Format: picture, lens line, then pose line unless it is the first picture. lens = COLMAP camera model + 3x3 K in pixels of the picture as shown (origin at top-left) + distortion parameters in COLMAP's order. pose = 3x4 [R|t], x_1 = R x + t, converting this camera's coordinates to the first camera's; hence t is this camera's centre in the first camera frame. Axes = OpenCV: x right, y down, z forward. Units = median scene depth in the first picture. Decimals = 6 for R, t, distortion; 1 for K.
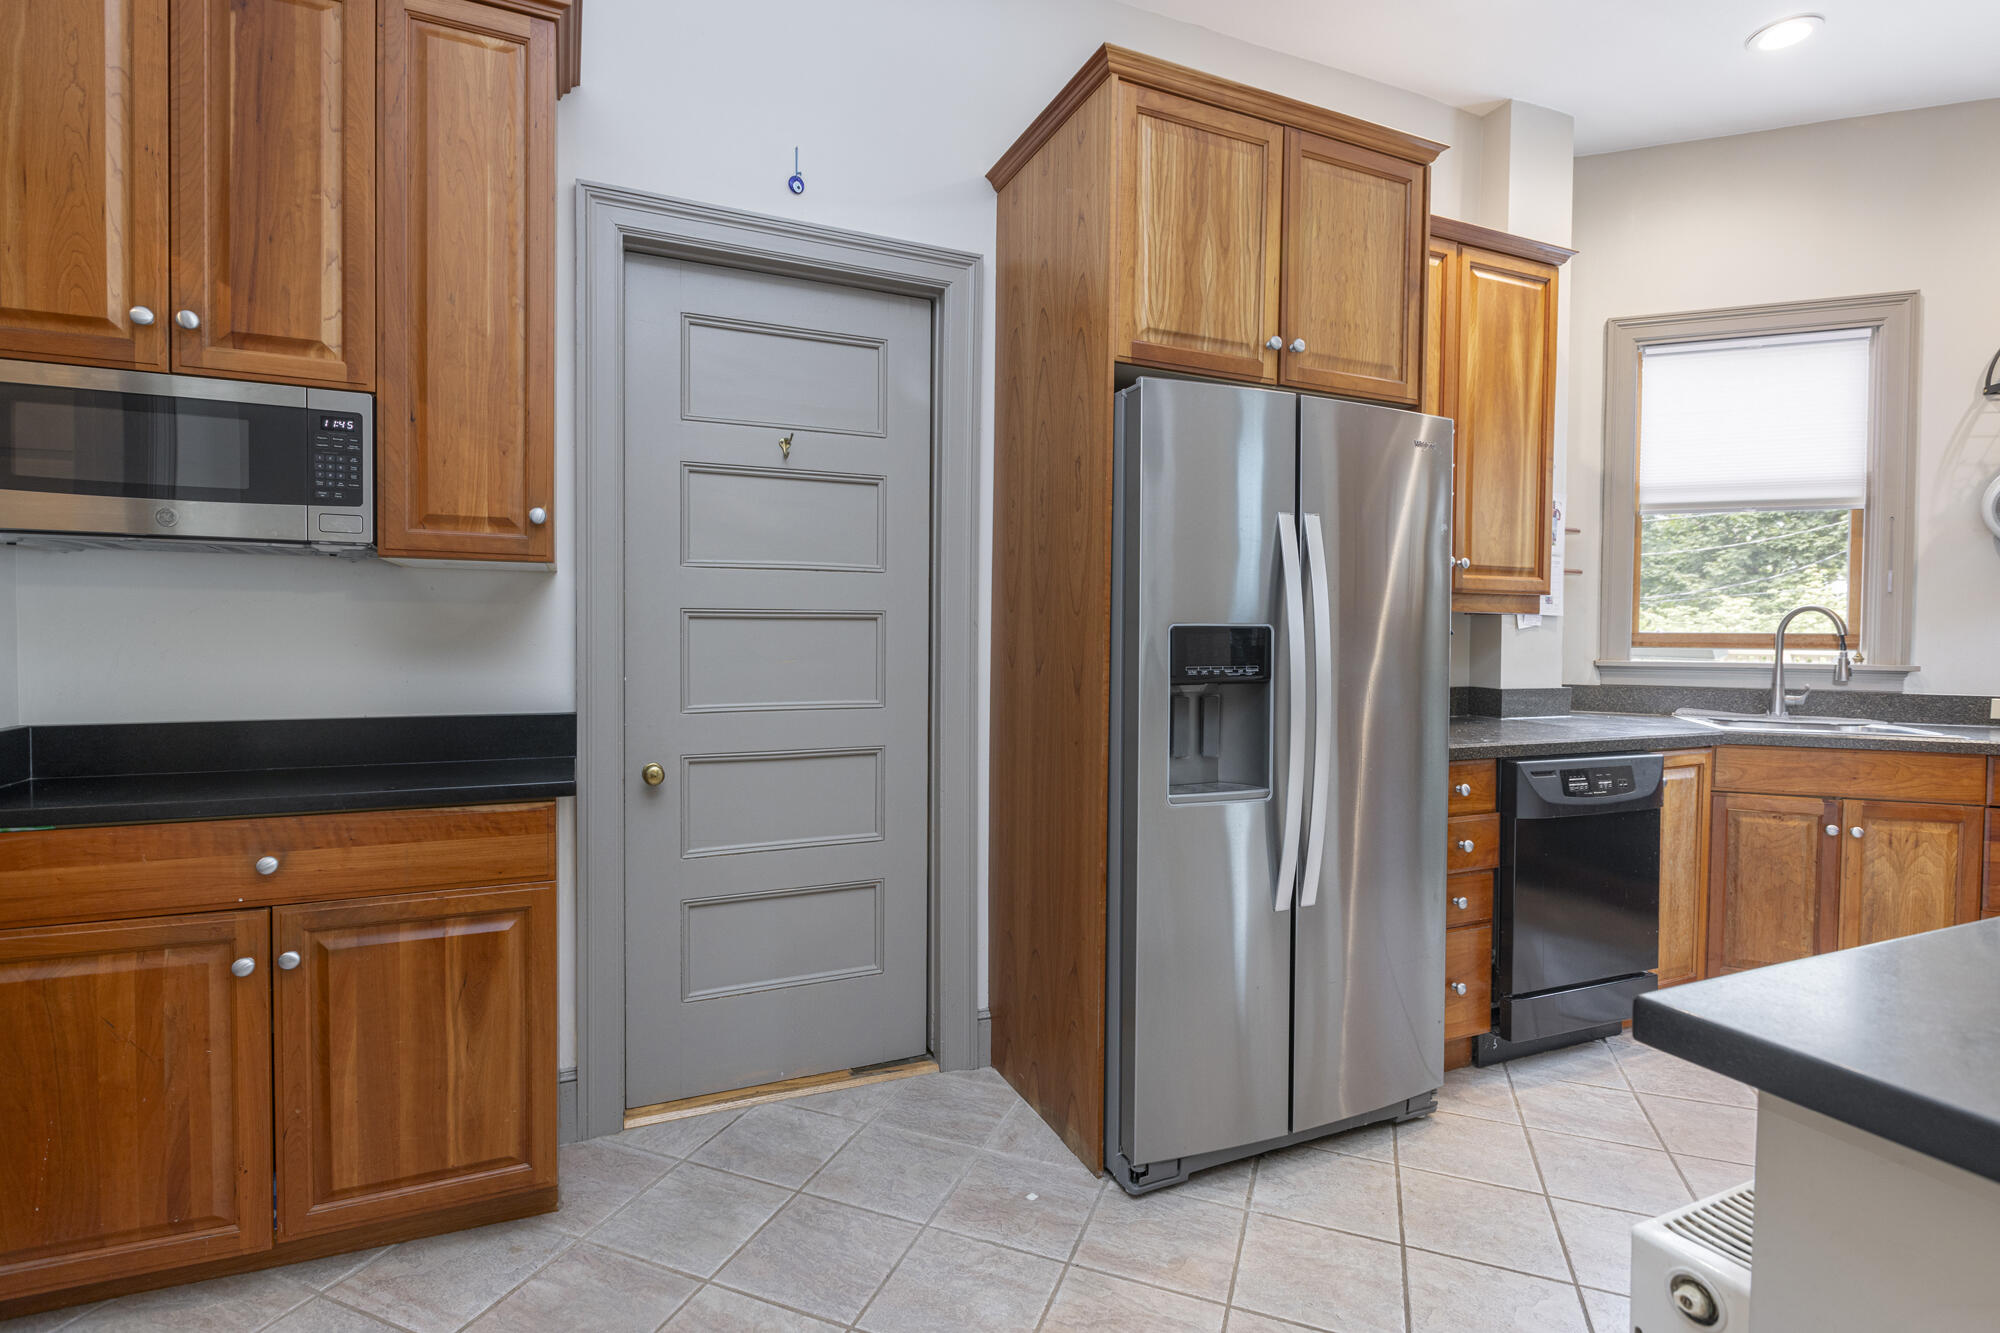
lens RADIAL K [[949.0, 0, 1000.0], [0, 949.0, 666.5], [0, 0, 1]] dist [0.001077, 0.000245]
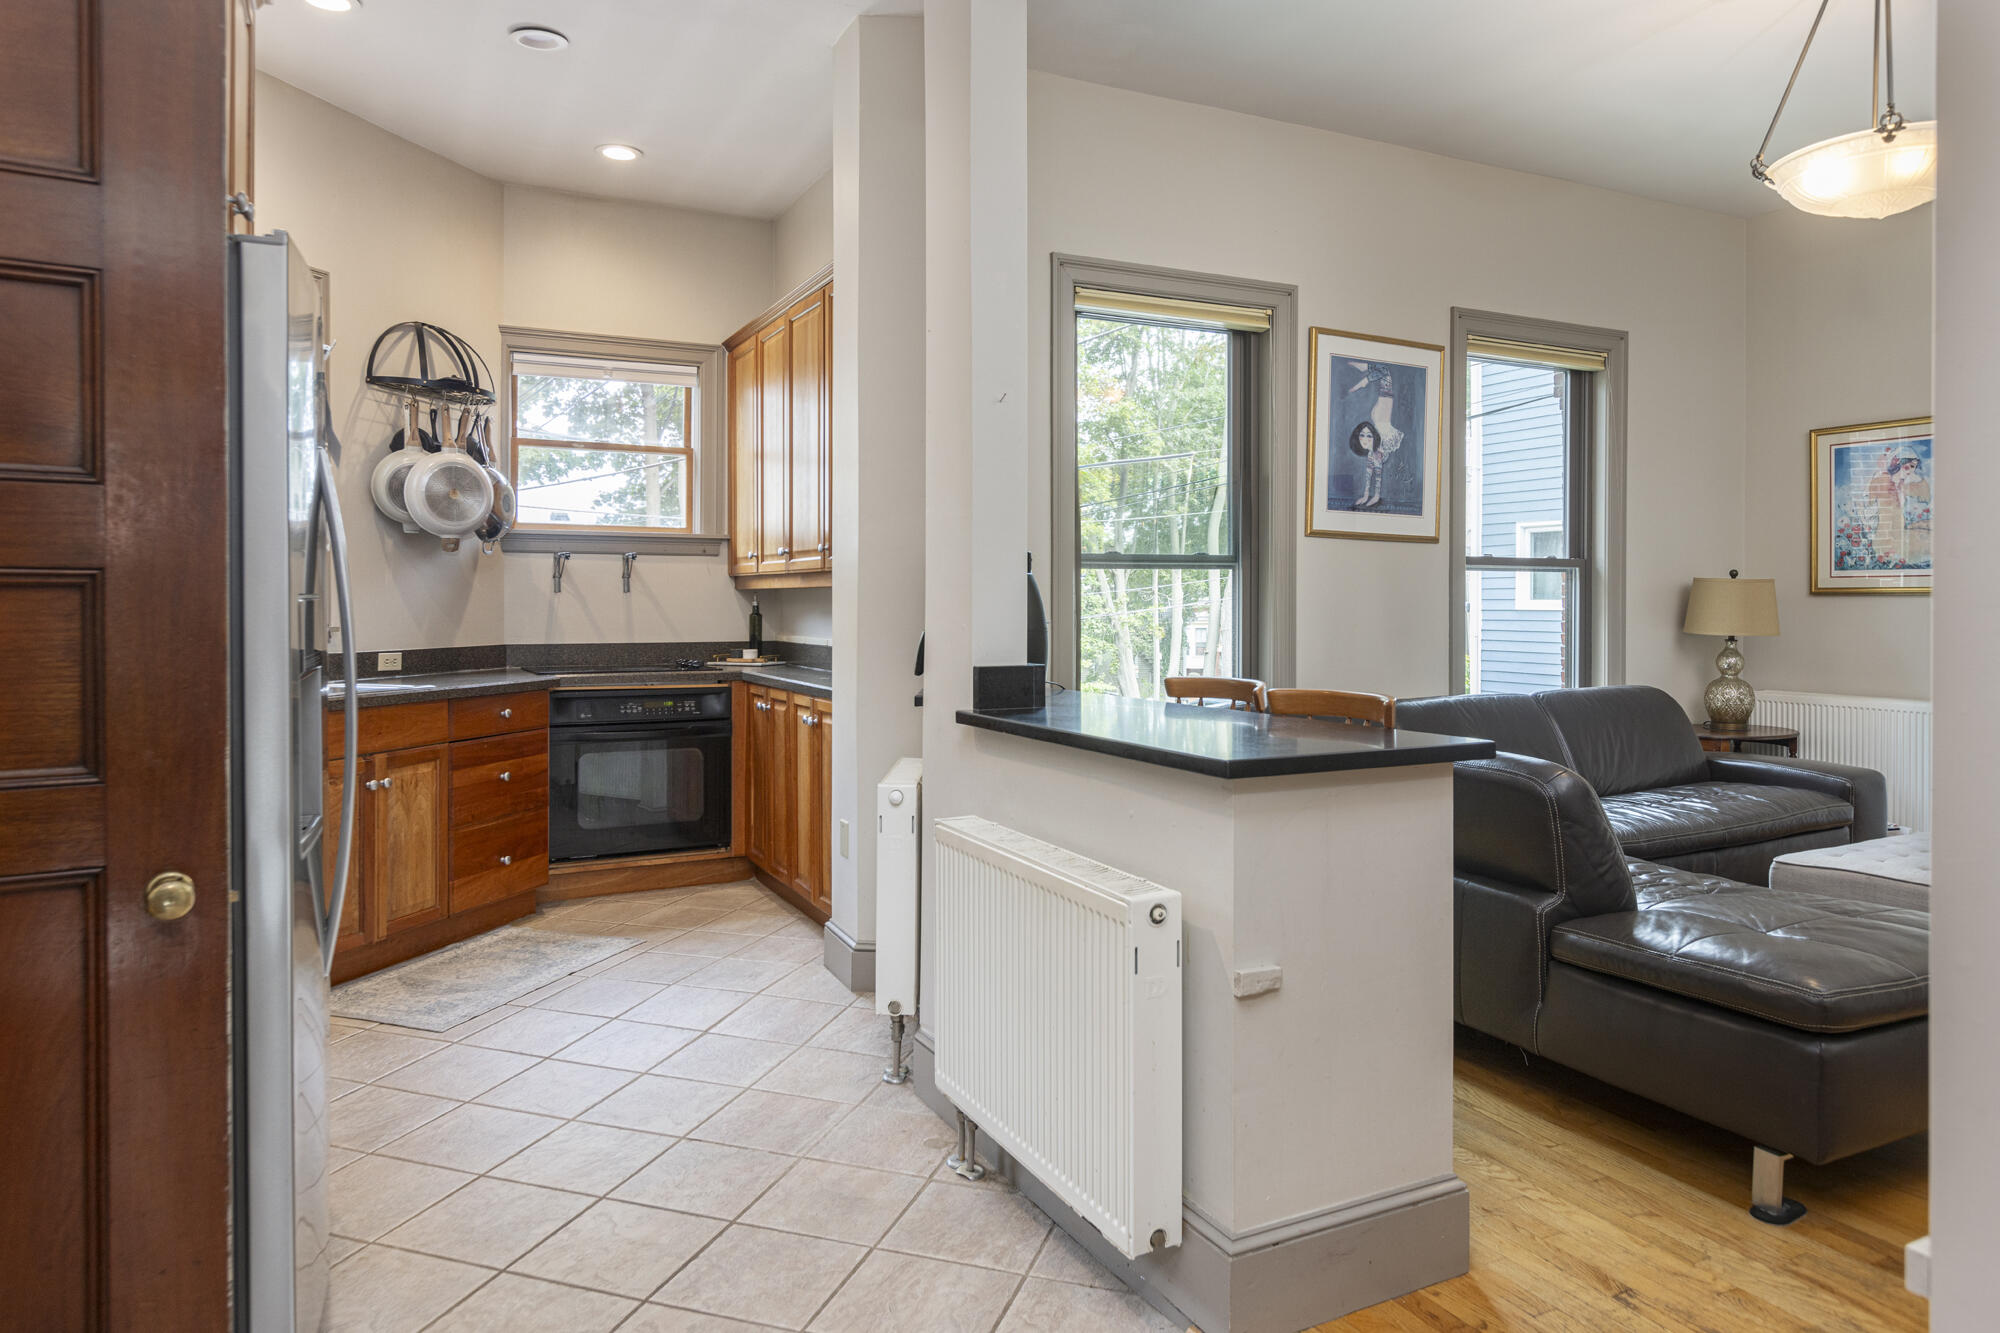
lens RADIAL K [[1230.6, 0, 996.2], [0, 1230.6, 608.6], [0, 0, 1]] dist [0.001122, -0.001431]
pose [[-0.047907, -0.014988, 0.998739, -0.523998], [0.037258, 0.999165, 0.016781, -0.019778], [-0.998157, 0.038015, -0.047308, 0.378388]]
